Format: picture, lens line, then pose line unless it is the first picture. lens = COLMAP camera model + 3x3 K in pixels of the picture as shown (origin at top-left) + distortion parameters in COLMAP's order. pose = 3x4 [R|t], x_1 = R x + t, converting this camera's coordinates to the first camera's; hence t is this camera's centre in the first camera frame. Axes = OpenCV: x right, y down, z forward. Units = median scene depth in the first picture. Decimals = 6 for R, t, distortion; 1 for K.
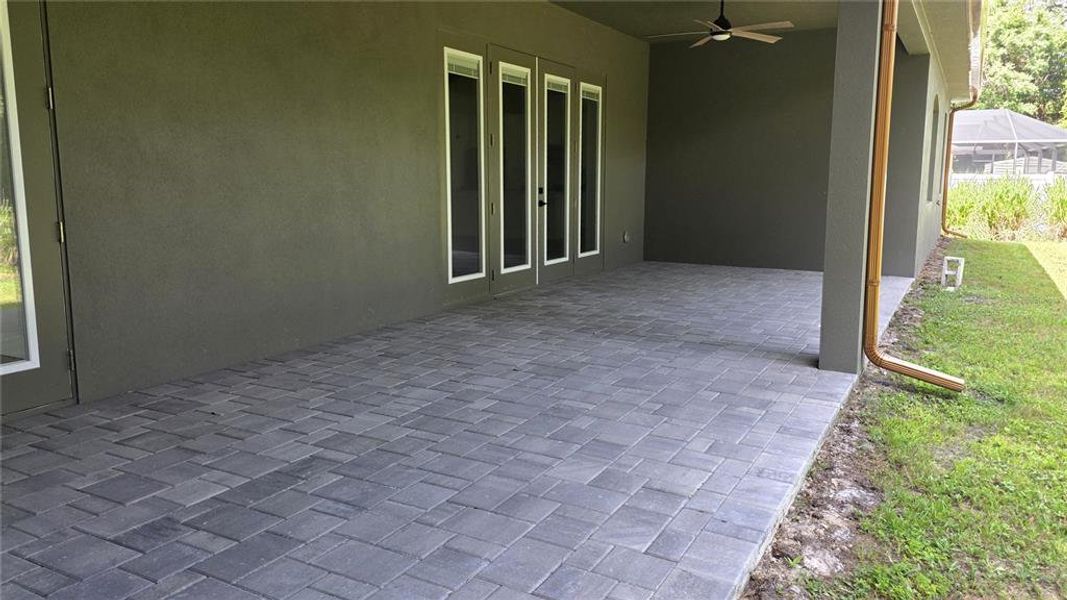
lens RADIAL K [[788.8, 0, 533.5], [0, 788.8, 300.0], [0, 0, 1]] dist [0.059443, 0.001816]
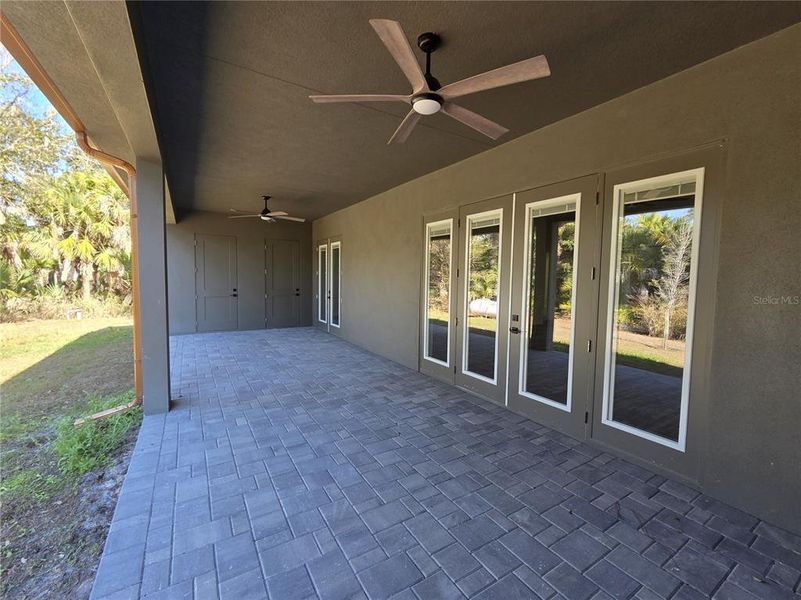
lens RADIAL K [[339.7, 0, 400.5], [0, 339.7, 300.0], [0, 0, 1]] dist [-0.000695, -0.000088]
pose [[-0.485806, 0.041931, -0.873060, 0.482344], [-0.153643, 0.979199, 0.132522, -0.204377], [0.860457, 0.198520, -0.469259, 1.116077]]
